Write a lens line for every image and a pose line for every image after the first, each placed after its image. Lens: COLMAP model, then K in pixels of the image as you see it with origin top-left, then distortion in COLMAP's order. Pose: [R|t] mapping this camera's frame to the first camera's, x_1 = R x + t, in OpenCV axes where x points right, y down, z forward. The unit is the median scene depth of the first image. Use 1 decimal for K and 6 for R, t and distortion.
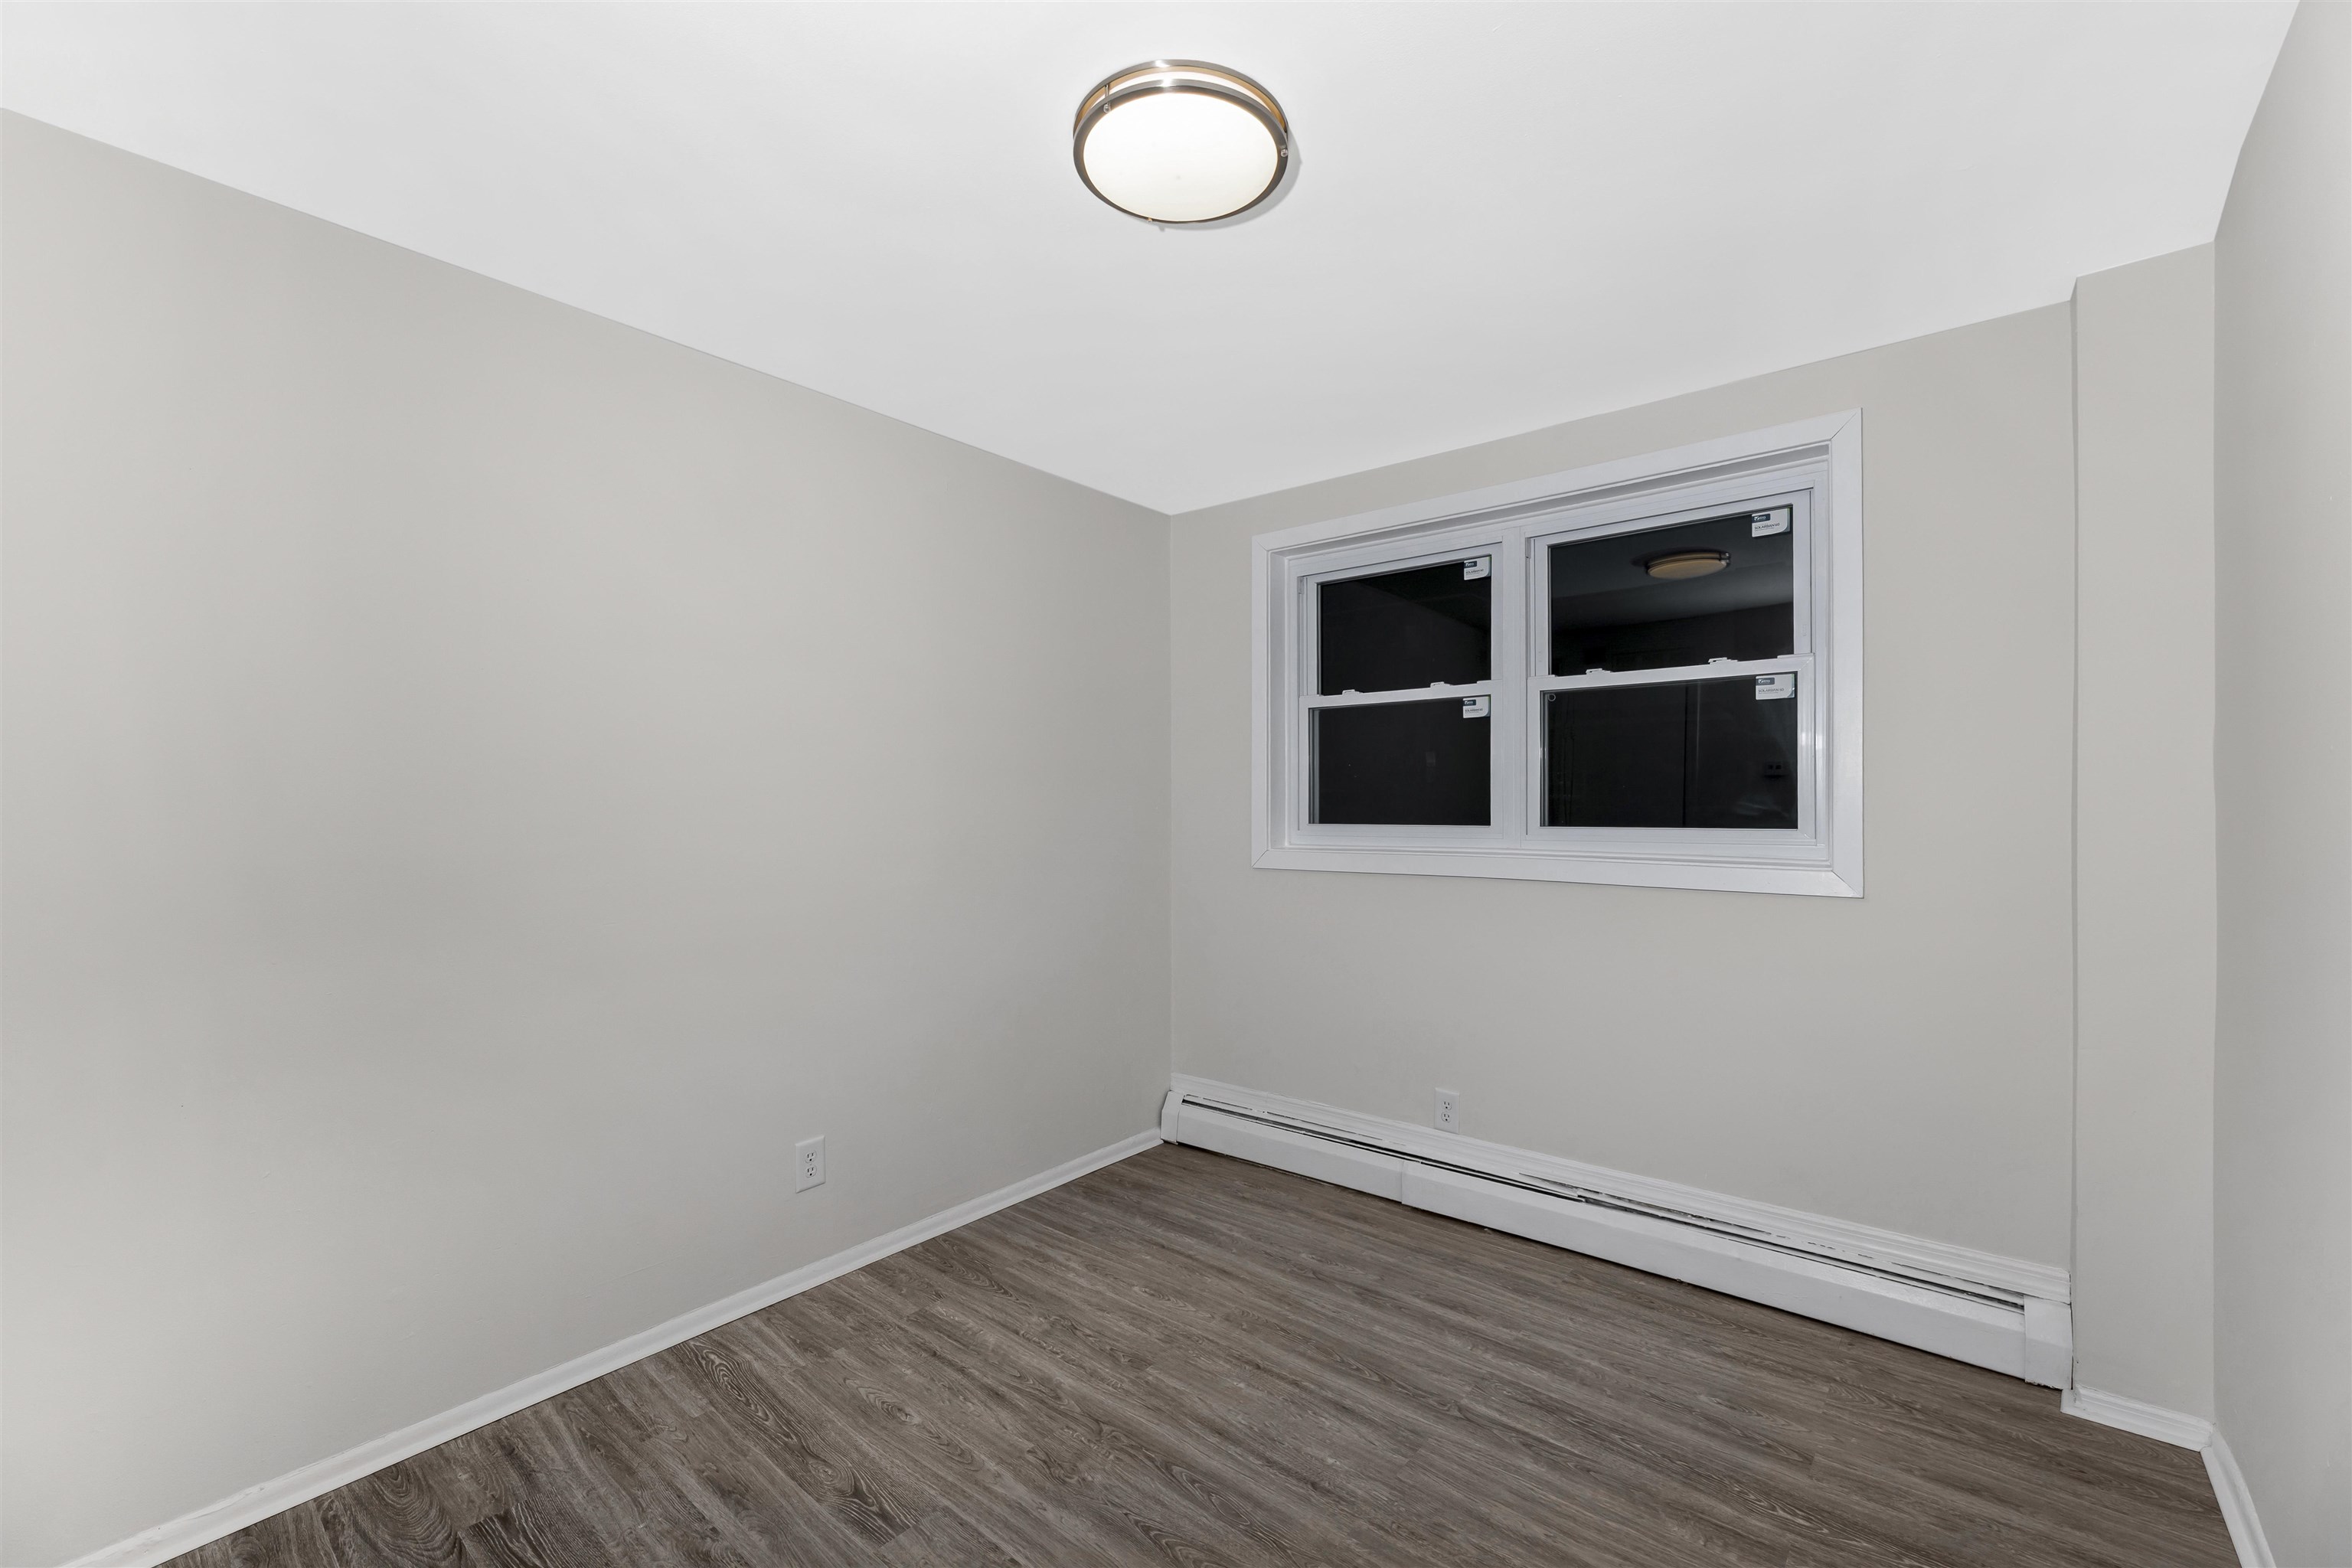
lens RADIAL K [[994.1, 0, 1175.5], [0, 994.1, 785.1], [0, 0, 1]] dist [-0.002813, -0.000255]
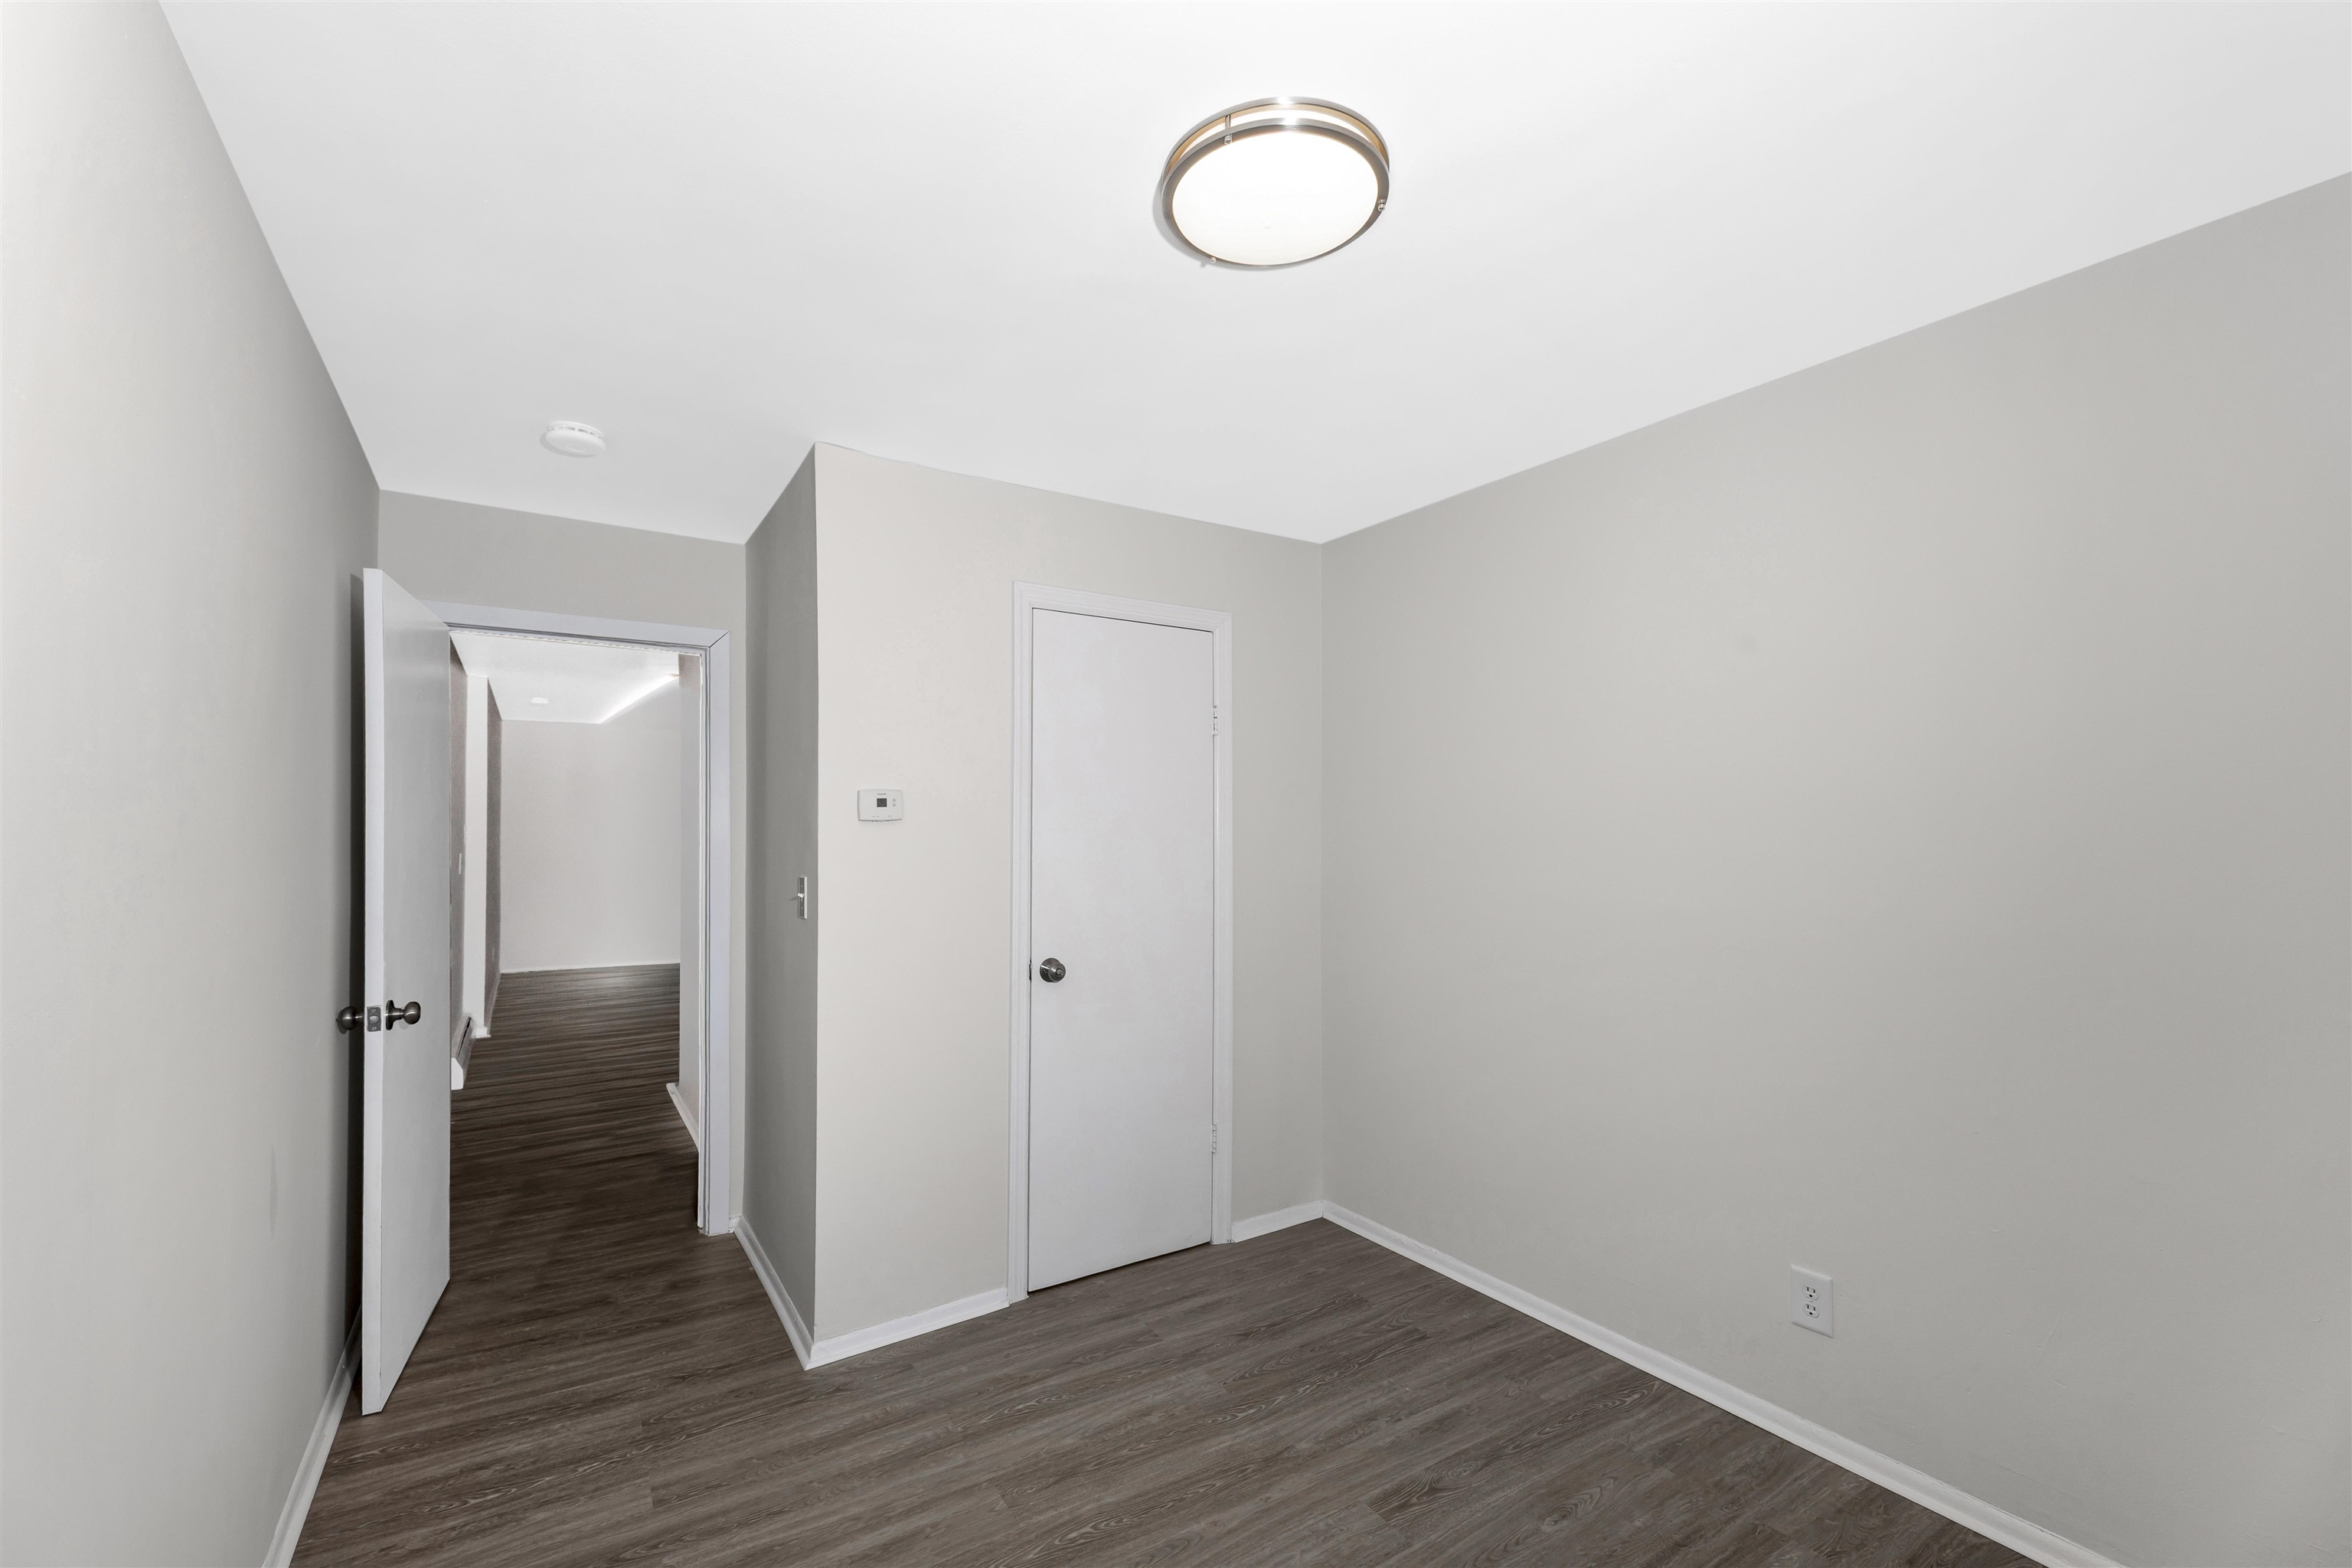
lens RADIAL K [[994.1, 0, 1172.9], [0, 994.1, 796.3], [0, 0, 1]] dist [-0.002813, -0.000255]
pose [[-0.275954, -0.019016, -0.960983, 0.703088], [-0.001175, 0.999810, -0.019447, -0.023498], [0.961170, -0.004238, -0.275924, 0.879009]]
